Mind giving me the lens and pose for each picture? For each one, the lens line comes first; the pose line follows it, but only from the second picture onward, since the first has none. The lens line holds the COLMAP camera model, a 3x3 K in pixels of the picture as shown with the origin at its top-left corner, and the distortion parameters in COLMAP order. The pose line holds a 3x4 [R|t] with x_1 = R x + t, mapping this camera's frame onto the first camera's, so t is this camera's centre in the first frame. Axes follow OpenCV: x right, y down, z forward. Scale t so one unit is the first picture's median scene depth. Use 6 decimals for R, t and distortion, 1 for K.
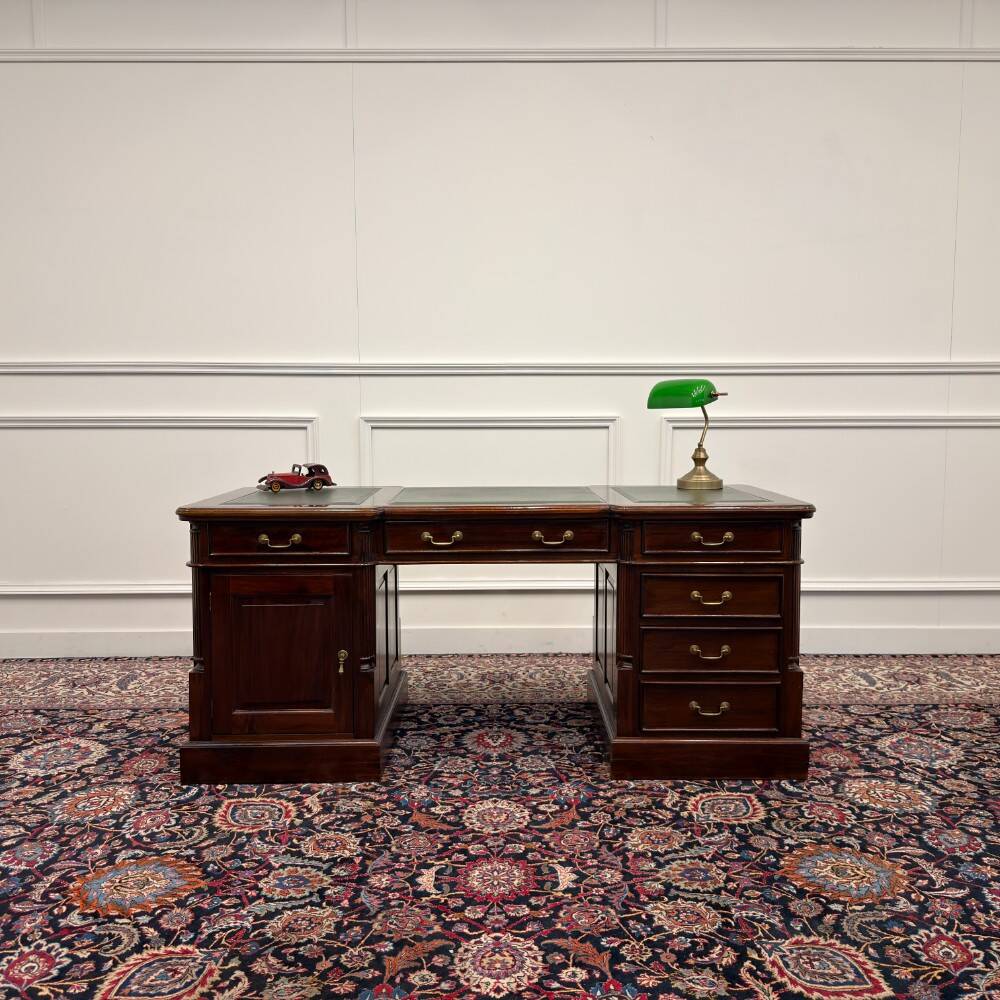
lens RADIAL K [[921.4, 0, 500.0], [0, 921.4, 500.0], [0, 0, 1]] dist [0.175183, -0.381195]
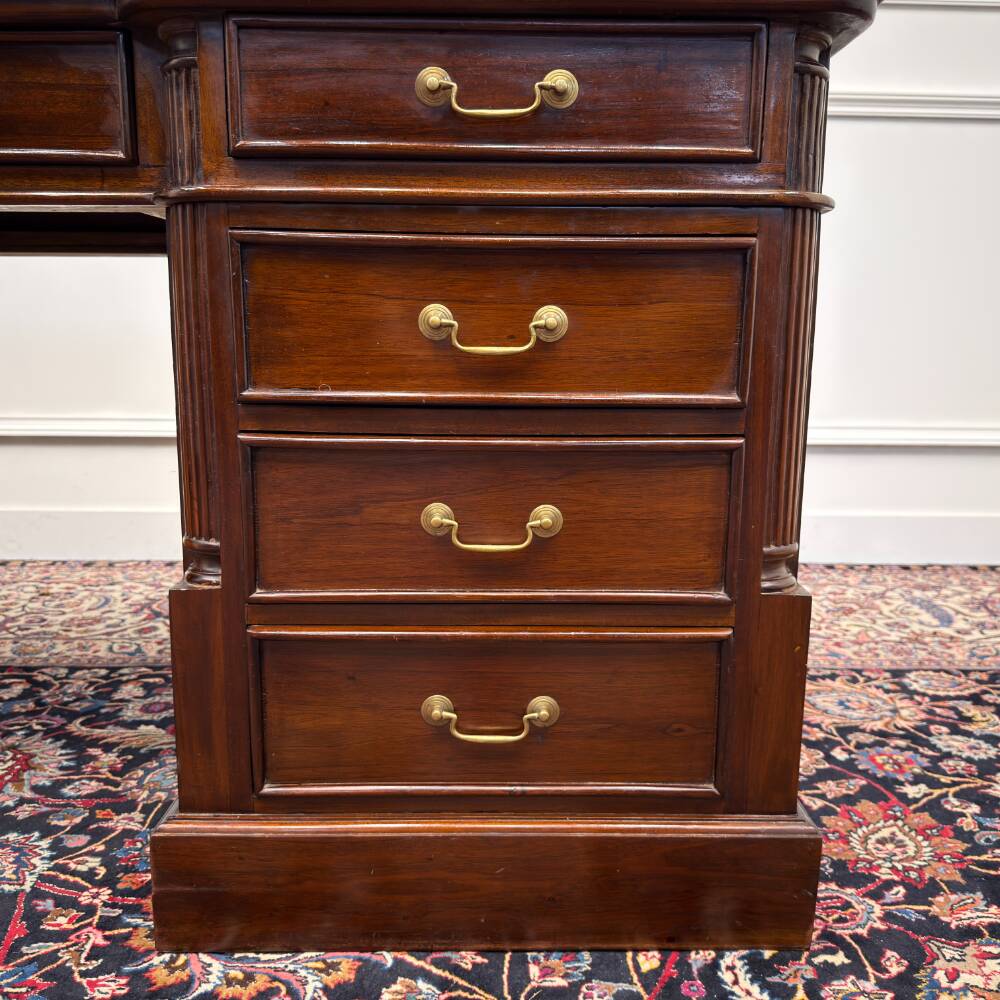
lens RADIAL K [[952.6, 0, 503.8], [0, 952.6, 505.9], [0, 0, 1]] dist [0.013065, -0.028661]
pose [[0.999918, 0.009712, 0.008351, 0.225982], [-0.010421, 0.995926, 0.089572, 0.130225], [-0.007447, -0.089652, 0.995945, 0.711557]]
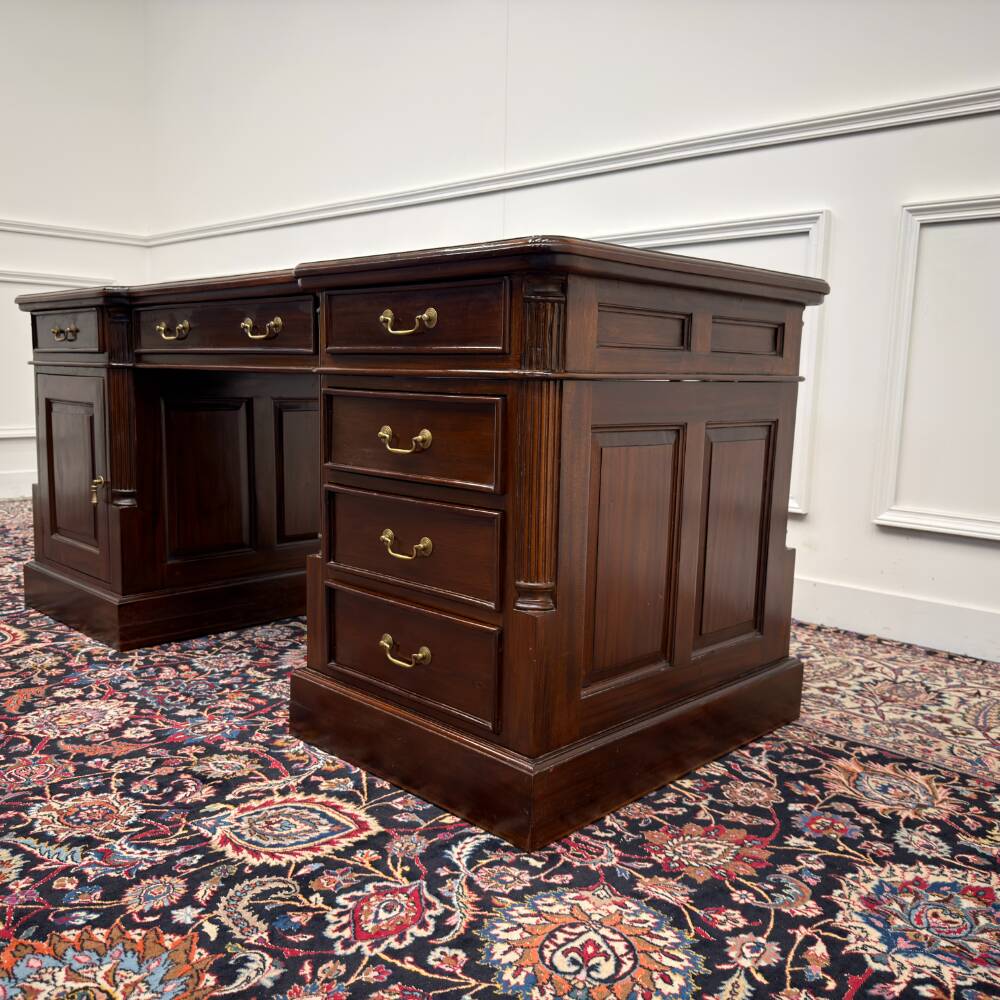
lens RADIAL K [[934.5, 0, 502.7], [0, 934.5, 499.8], [0, 0, 1]] dist [0.124195, -0.254196]
pose [[0.710042, 0.110746, -0.695396, 0.622030], [-0.088914, 0.993751, 0.067474, 0.097294], [0.698524, 0.013921, 0.715452, 0.661430]]
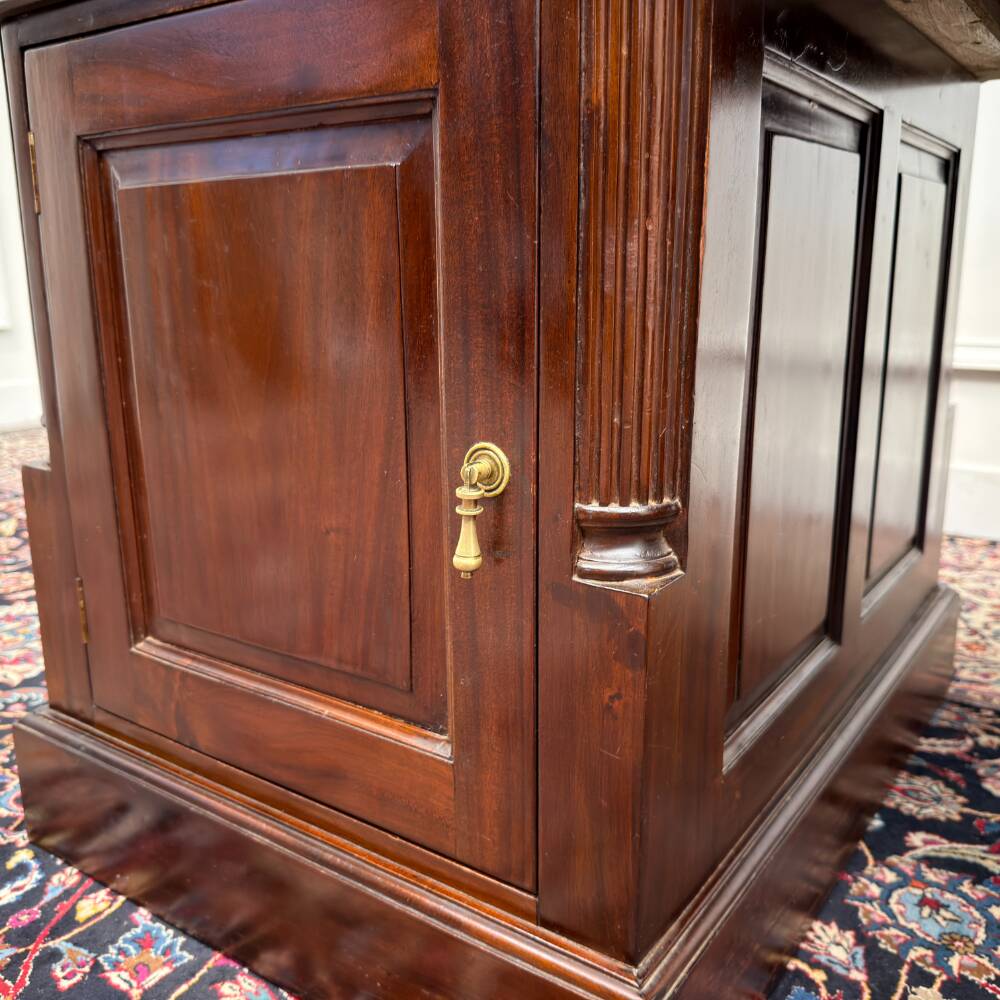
lens RADIAL K [[966.4, 0, 500.0], [0, 966.4, 500.0], [0, 0, 1]] dist [-0.011360, -0.001725]
pose [[0.820077, 0.133409, -0.556485, -0.067498], [-0.046504, 0.984766, 0.167551, 0.141441], [0.570361, -0.111526, 0.813788, 0.851061]]
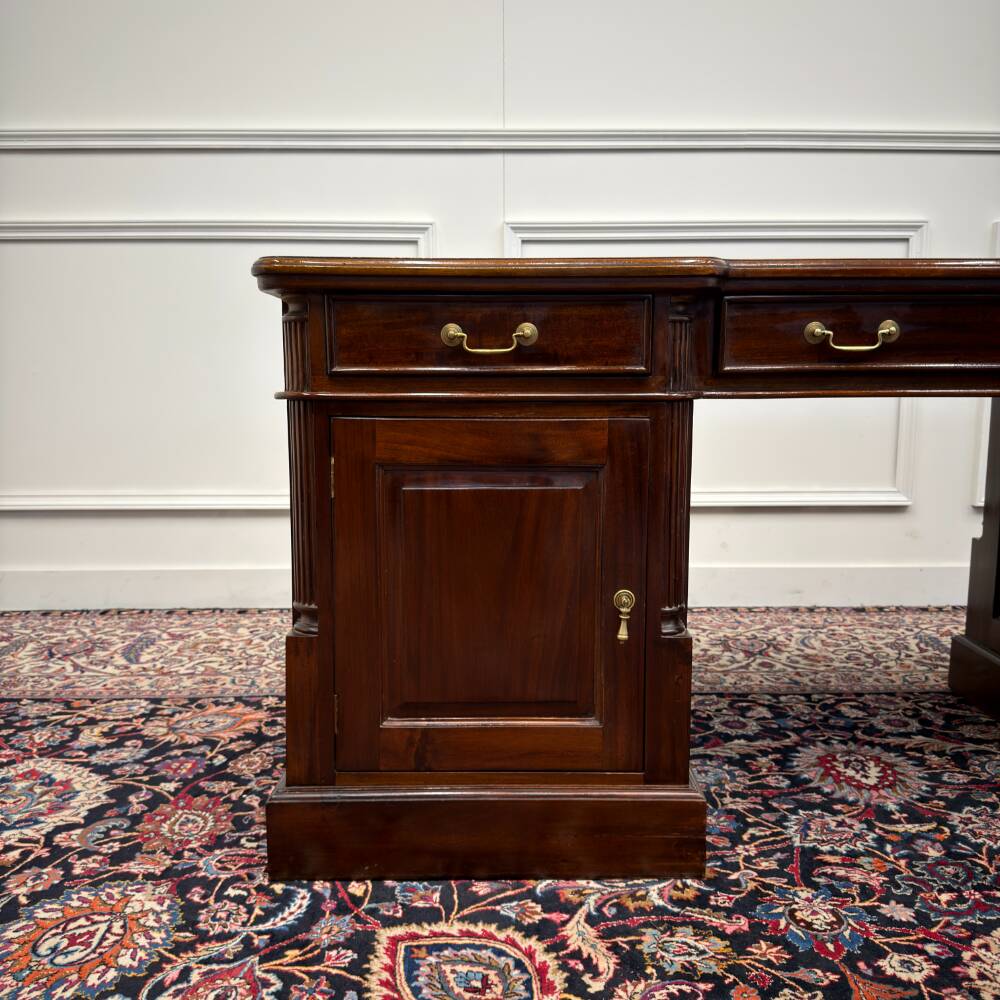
lens RADIAL K [[934.5, 0, 502.7], [0, 934.5, 499.8], [0, 0, 1]] dist [0.124195, -0.254196]
pose [[0.999999, 0.001025, -0.000182, -0.226201], [-0.001016, 0.999036, 0.043885, 0.097999], [0.000227, -0.043885, 0.999037, 0.548624]]
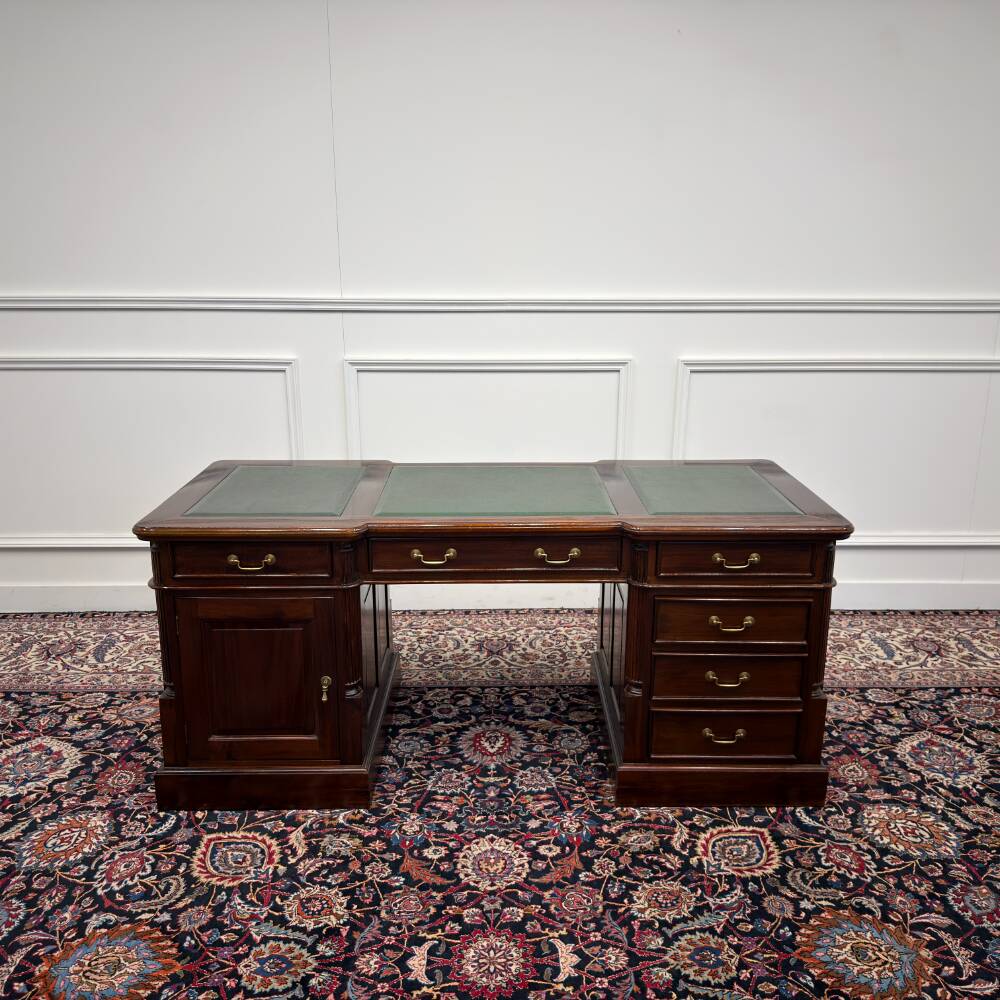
lens RADIAL K [[923.9, 0, 502.8], [0, 923.9, 501.8], [0, 0, 1]] dist [0.142437, -0.282053]
pose [[0.999987, 0.003735, 0.003508, 0.000940], [-0.004295, 0.984344, 0.176208, -0.168145], [-0.002795, -0.176221, 0.984347, 0.127984]]
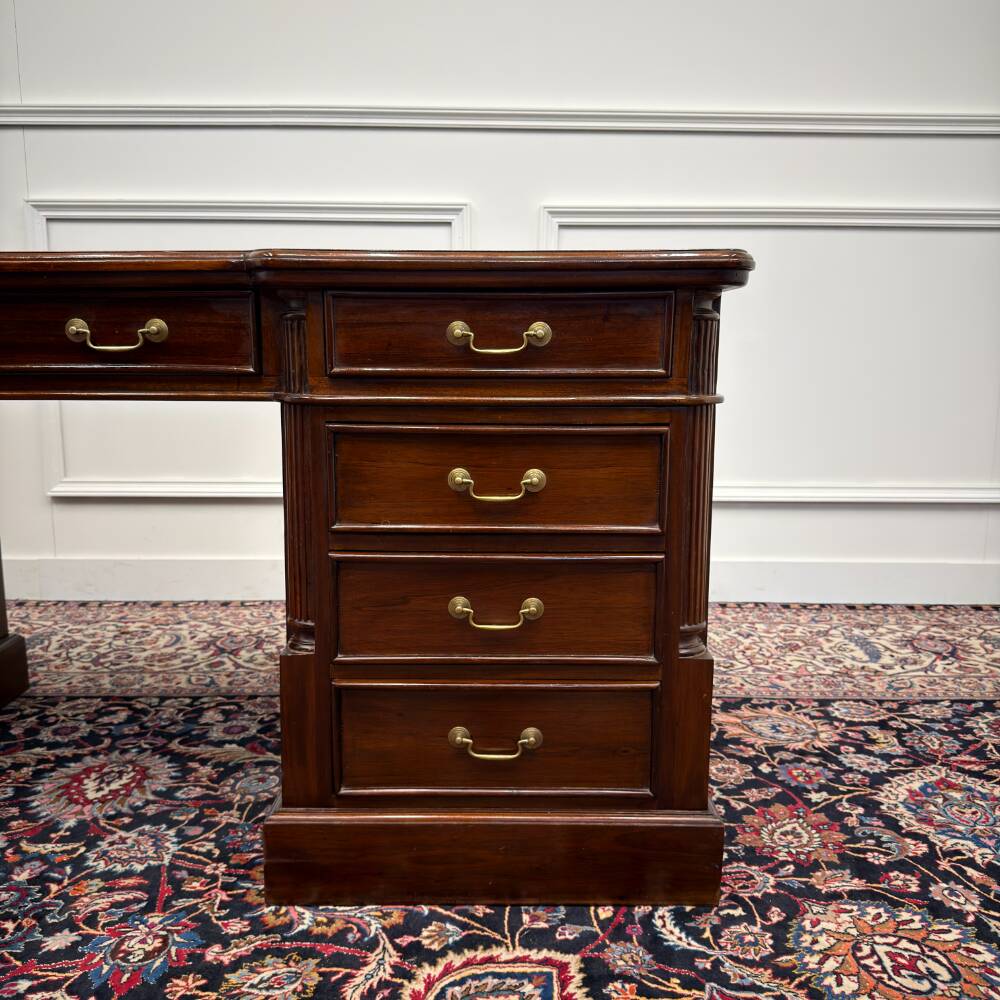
lens RADIAL K [[940.5, 0, 493.9], [0, 940.5, 497.7], [0, 0, 1]] dist [0.073095, -0.143030]
pose [[0.999939, 0.008250, -0.007315, 0.226410], [-0.007734, 0.997657, 0.067972, 0.081801], [0.007858, -0.067911, 0.997660, 0.578178]]
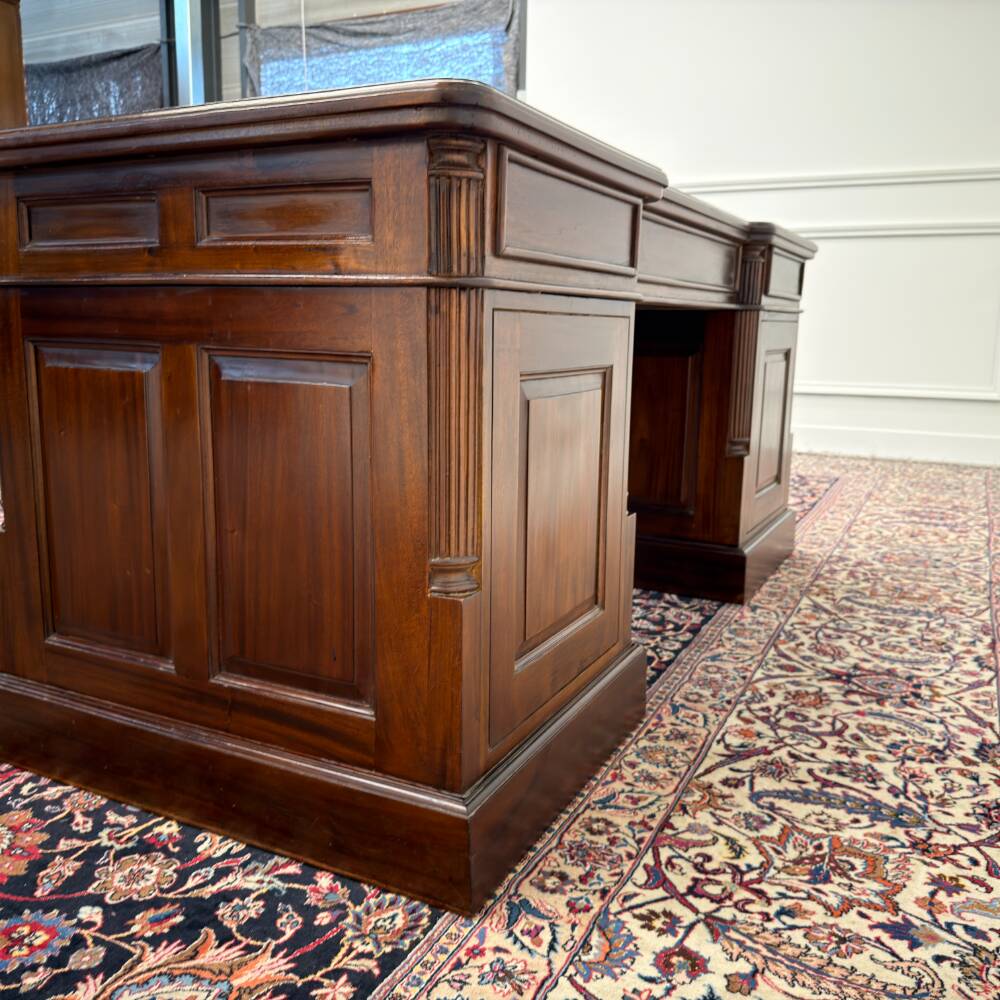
lens RADIAL K [[947.4, 0, 500.0], [0, 947.4, 500.0], [0, 0, 1]] dist [0.006595, -0.010035]
pose [[-0.456863, 0.163501, -0.874382, 0.606788], [-0.098218, 0.967681, 0.232266, 0.038991], [0.884098, 0.191994, -0.426038, 1.410499]]
